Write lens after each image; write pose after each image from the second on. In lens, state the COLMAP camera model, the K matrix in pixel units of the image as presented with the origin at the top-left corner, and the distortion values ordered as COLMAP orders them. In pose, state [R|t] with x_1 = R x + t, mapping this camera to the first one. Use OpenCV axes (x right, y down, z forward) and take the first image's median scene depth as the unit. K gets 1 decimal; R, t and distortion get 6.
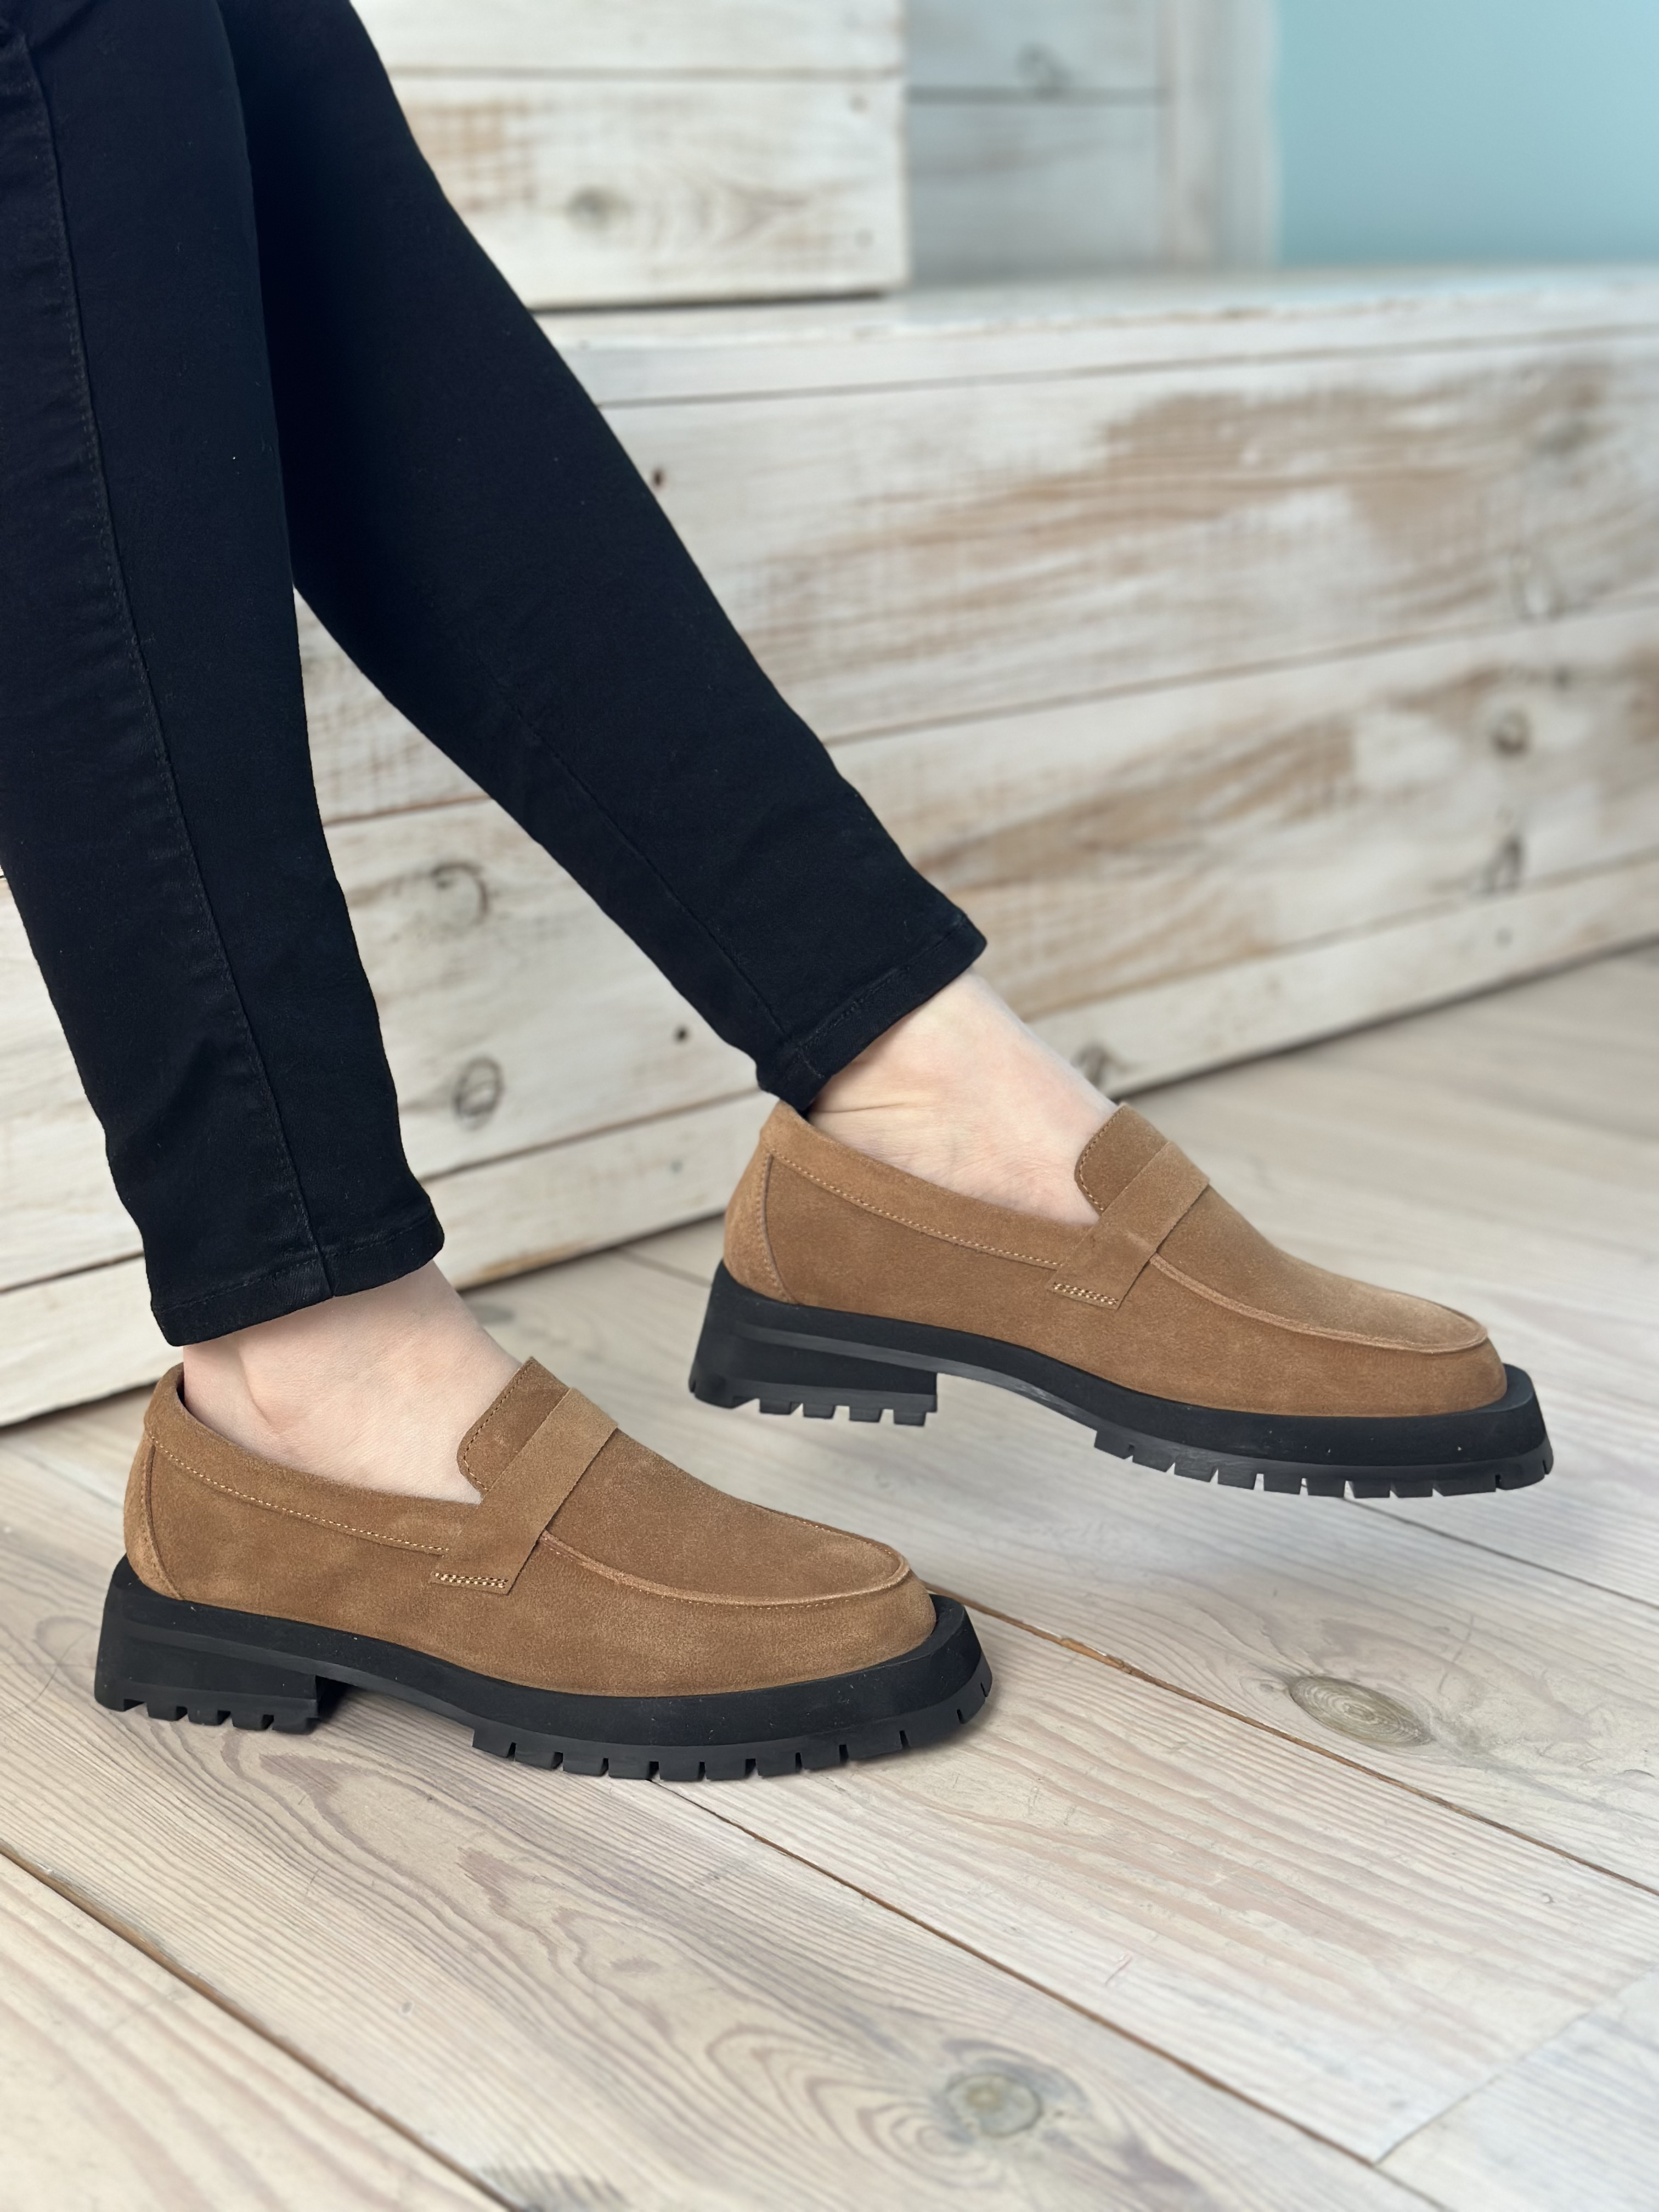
lens RADIAL K [[3223.4, 0, 817.9], [0, 3223.4, 1091.4], [0, 0, 1]] dist [0.134481, 0.000000]
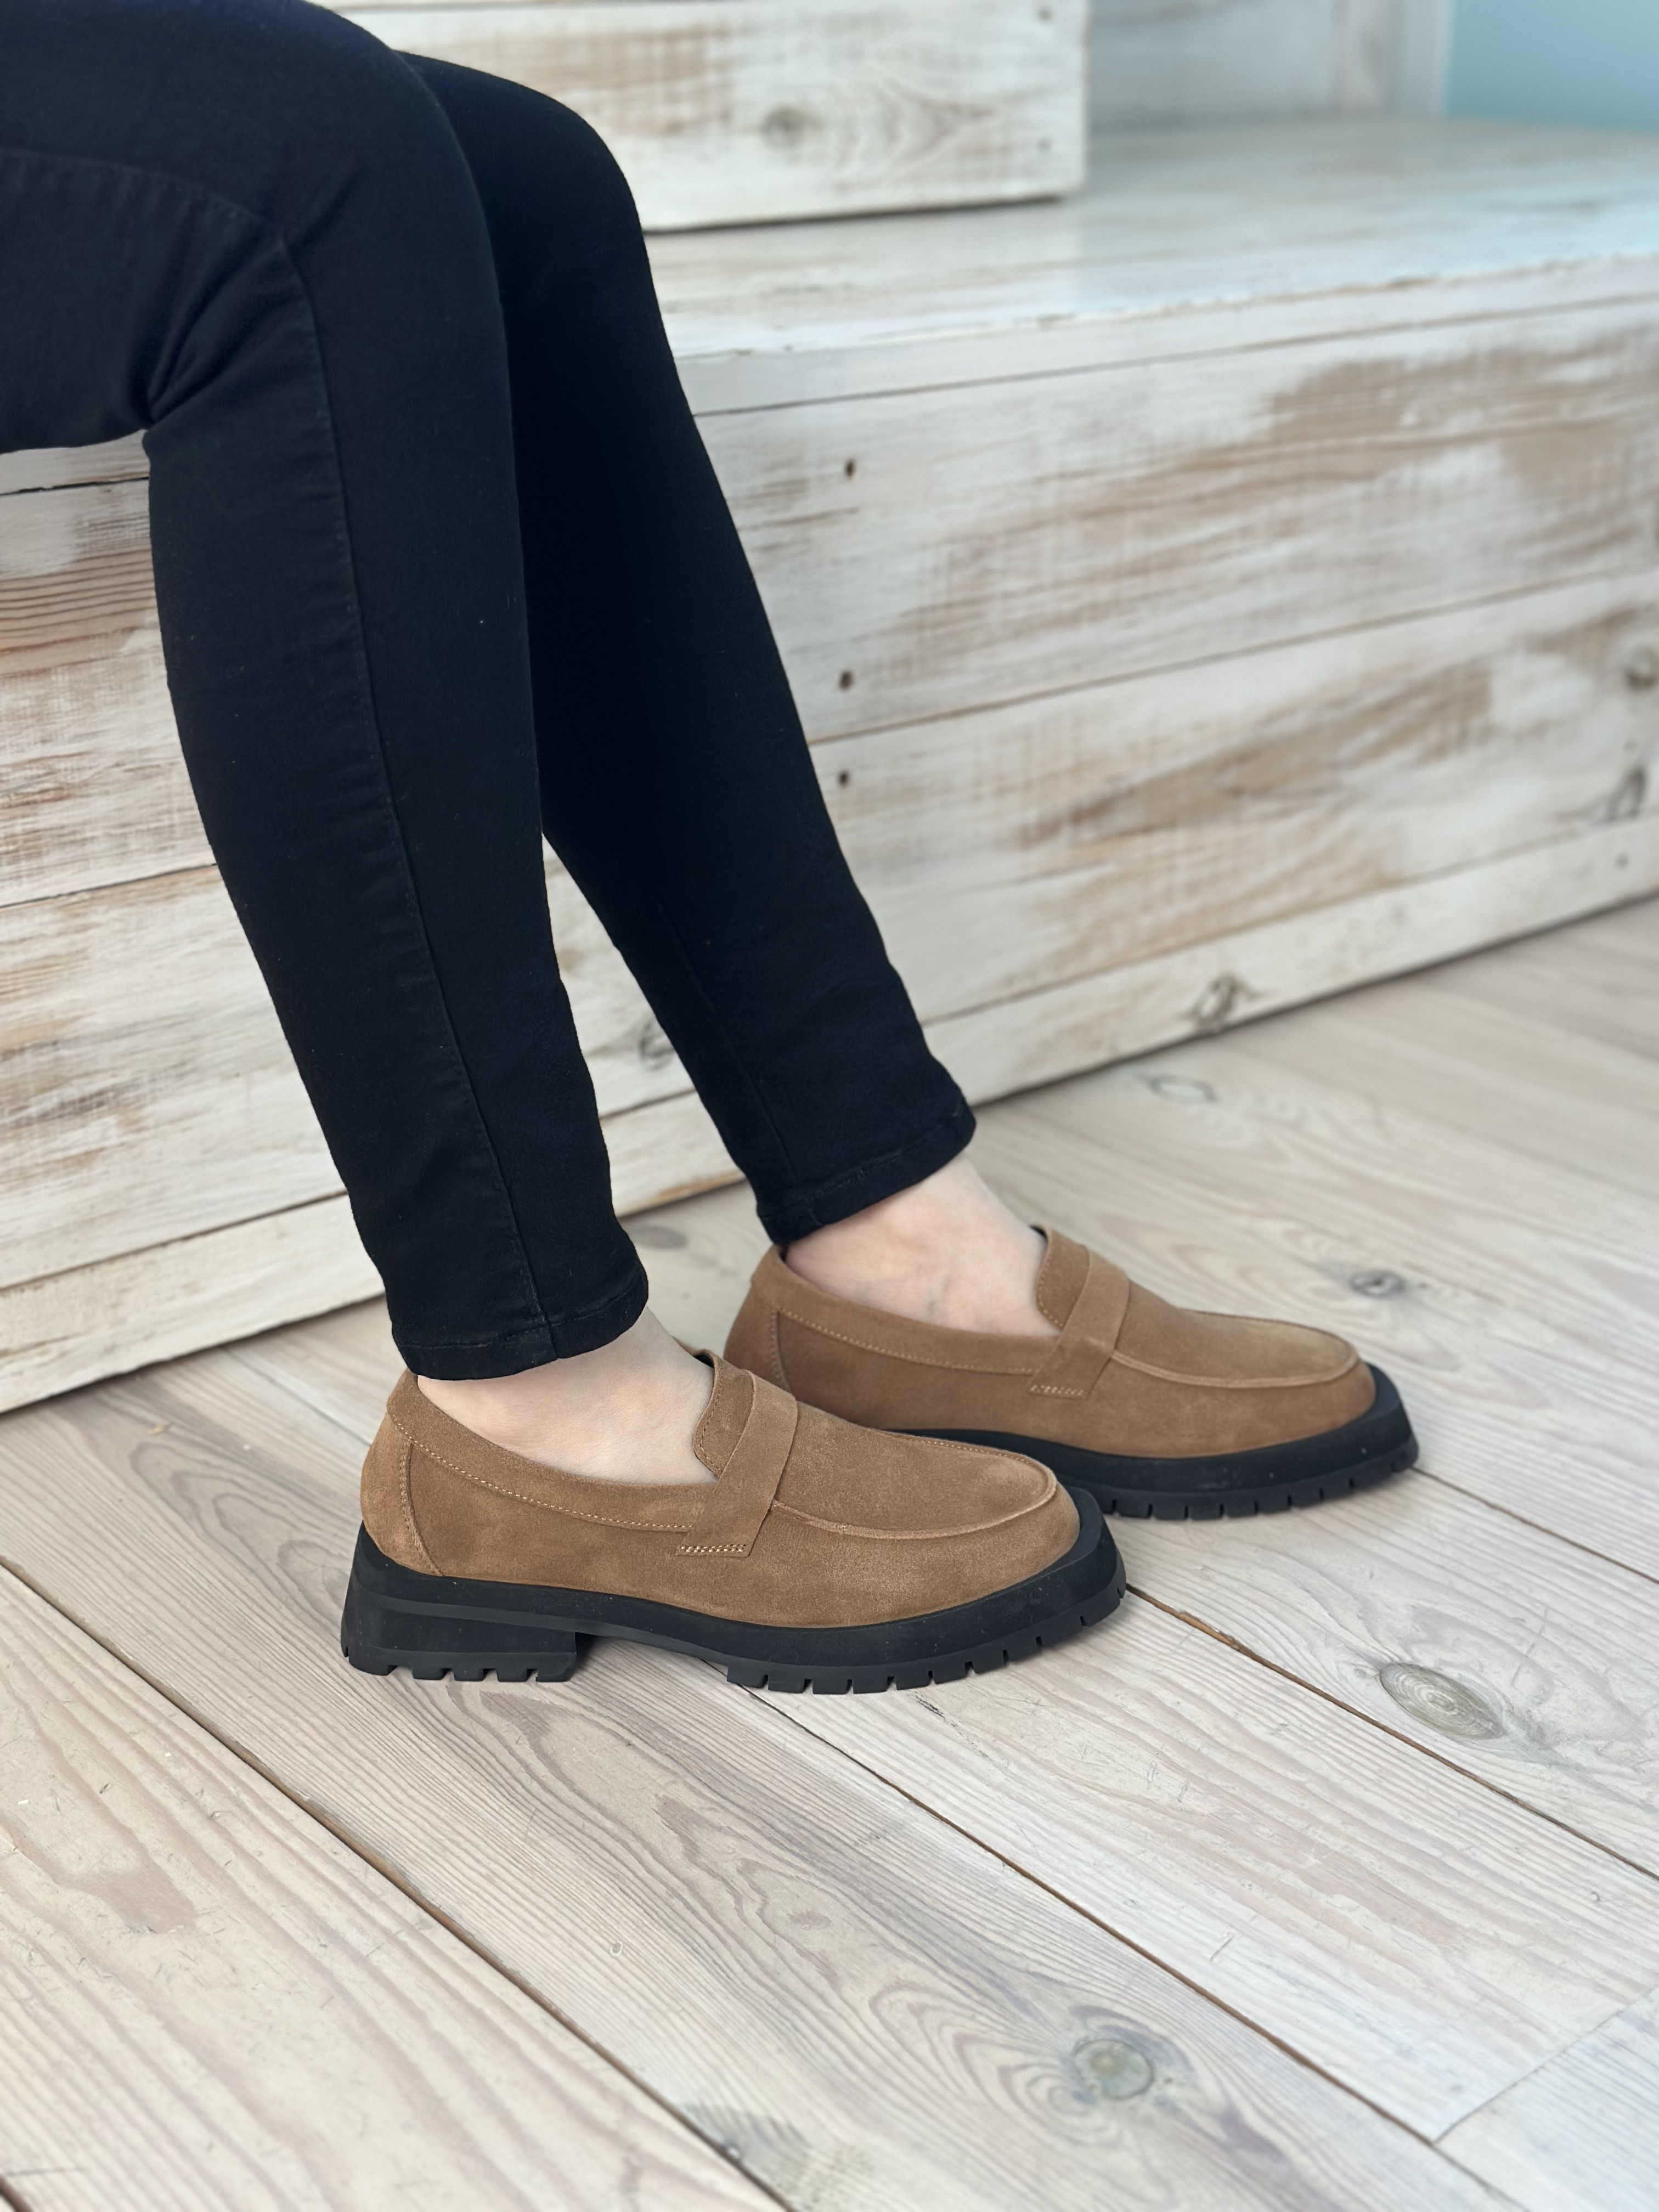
lens RADIAL K [[3223.4, 0, 840.7], [0, 3223.4, 1118.0], [0, 0, 1]] dist [0.134481, 0.000000]
pose [[0.998808, 0.043777, -0.021586, -0.023818], [-0.041255, 0.993514, 0.105960, -0.106322], [0.026085, -0.104943, 0.994136, -0.099359]]
